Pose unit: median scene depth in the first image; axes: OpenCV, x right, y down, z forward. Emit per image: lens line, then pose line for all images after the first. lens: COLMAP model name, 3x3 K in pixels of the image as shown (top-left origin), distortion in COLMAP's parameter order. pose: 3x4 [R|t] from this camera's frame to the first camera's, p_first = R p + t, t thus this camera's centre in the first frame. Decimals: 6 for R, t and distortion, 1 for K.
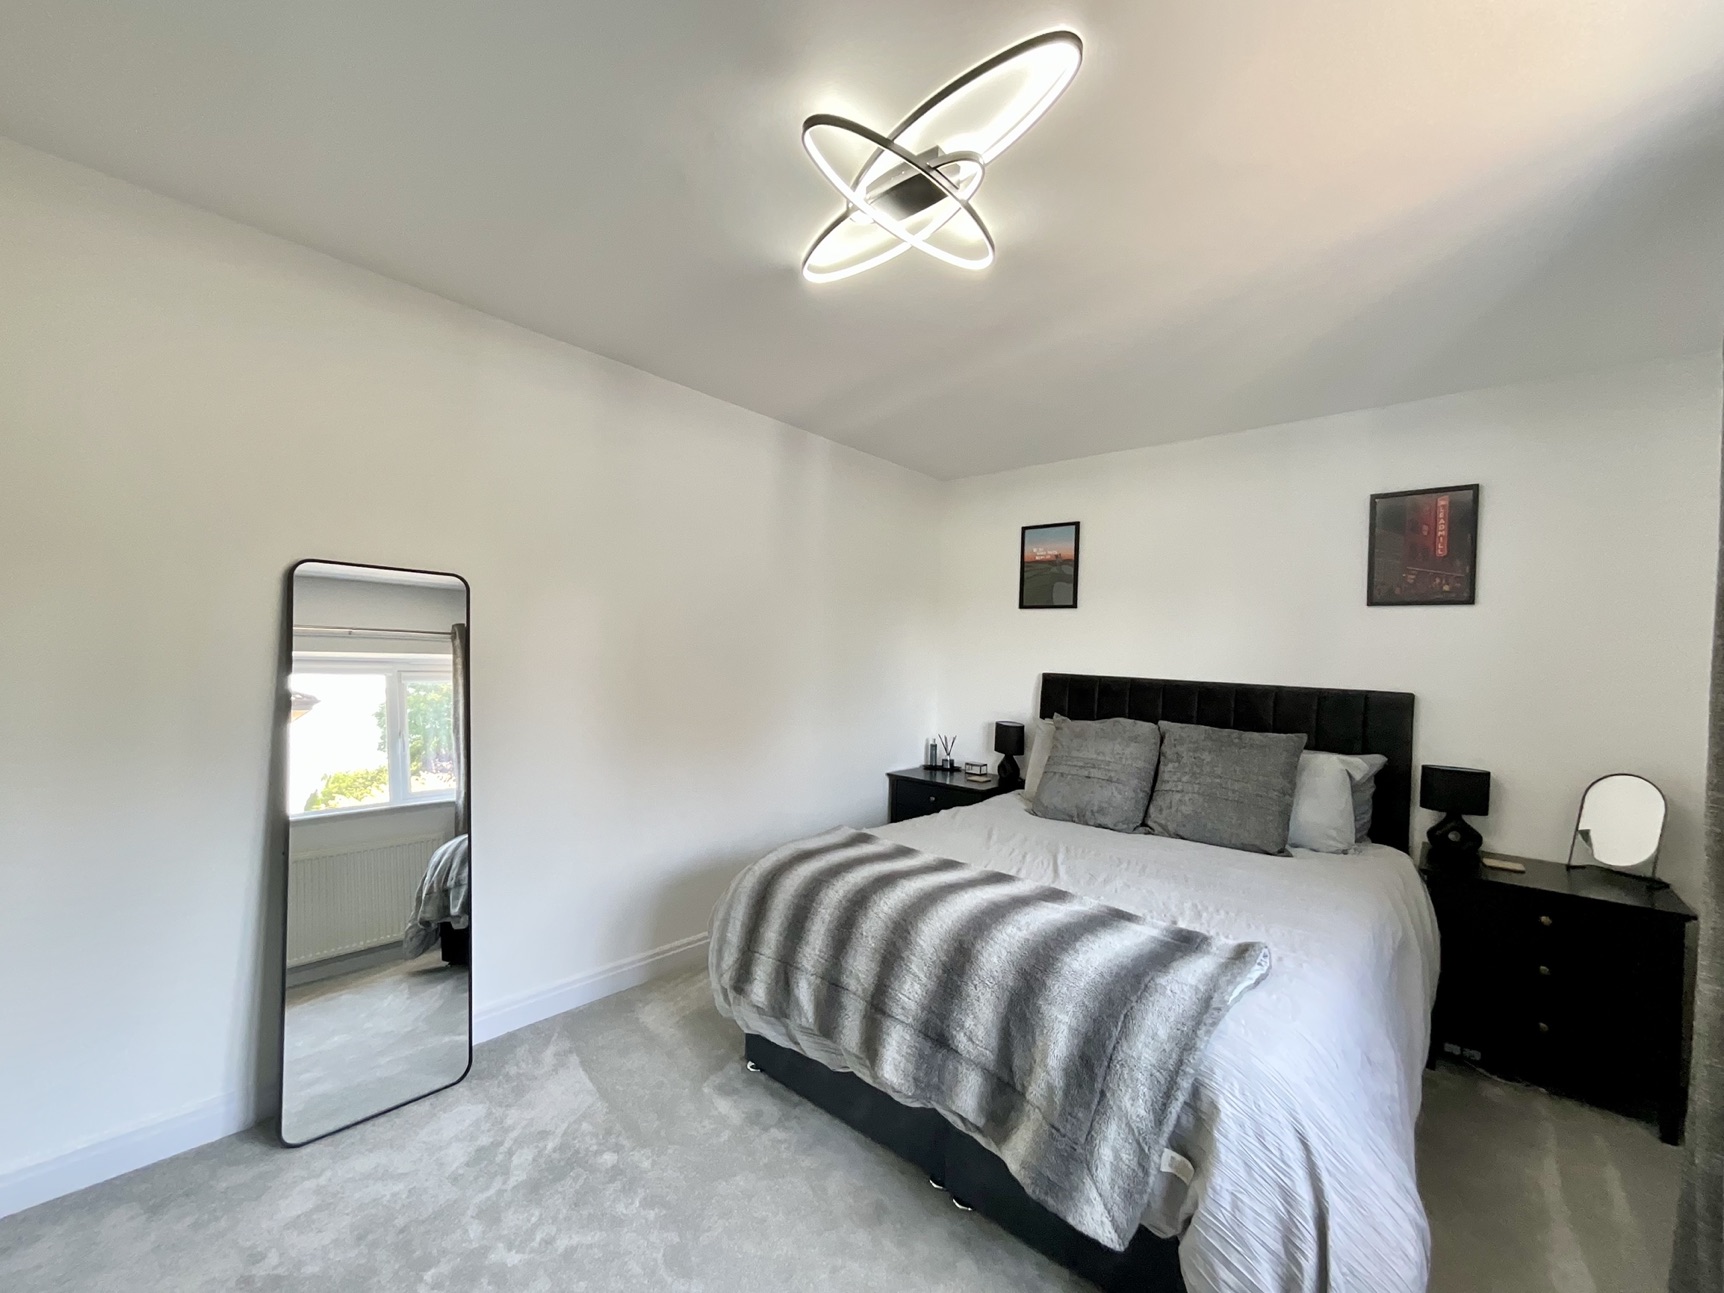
lens RADIAL K [[699.7, 0, 861.8], [0, 699.7, 648.1], [0, 0, 1]] dist [0.004888, -0.003173]
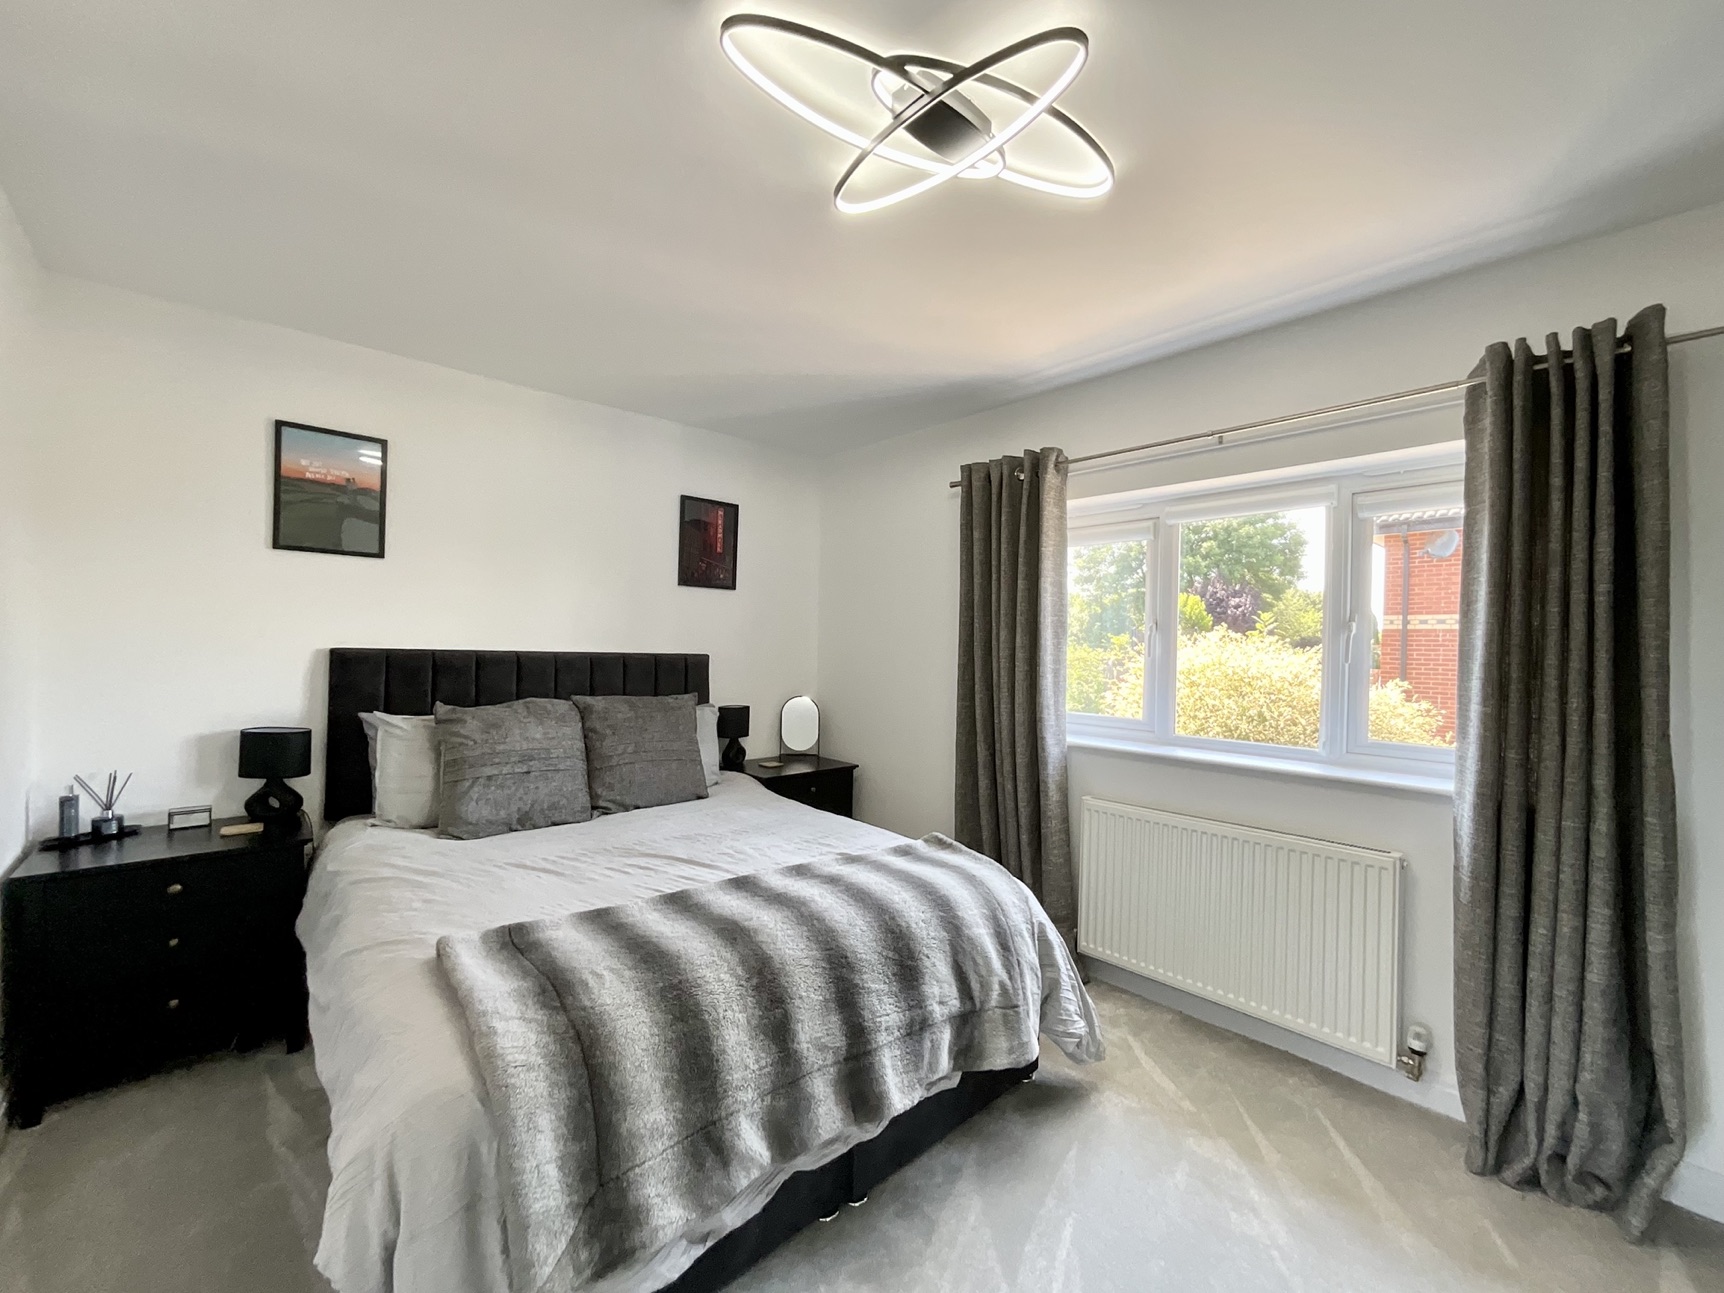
lens RADIAL K [[699.7, 0, 862.0], [0, 699.7, 644.1], [0, 0, 1]] dist [0.004888, -0.003173]
pose [[0.119595, -0.032268, 0.992298, -0.374434], [-0.026352, 0.999016, 0.035662, -0.007140], [-0.992473, -0.030414, 0.118627, 0.424107]]
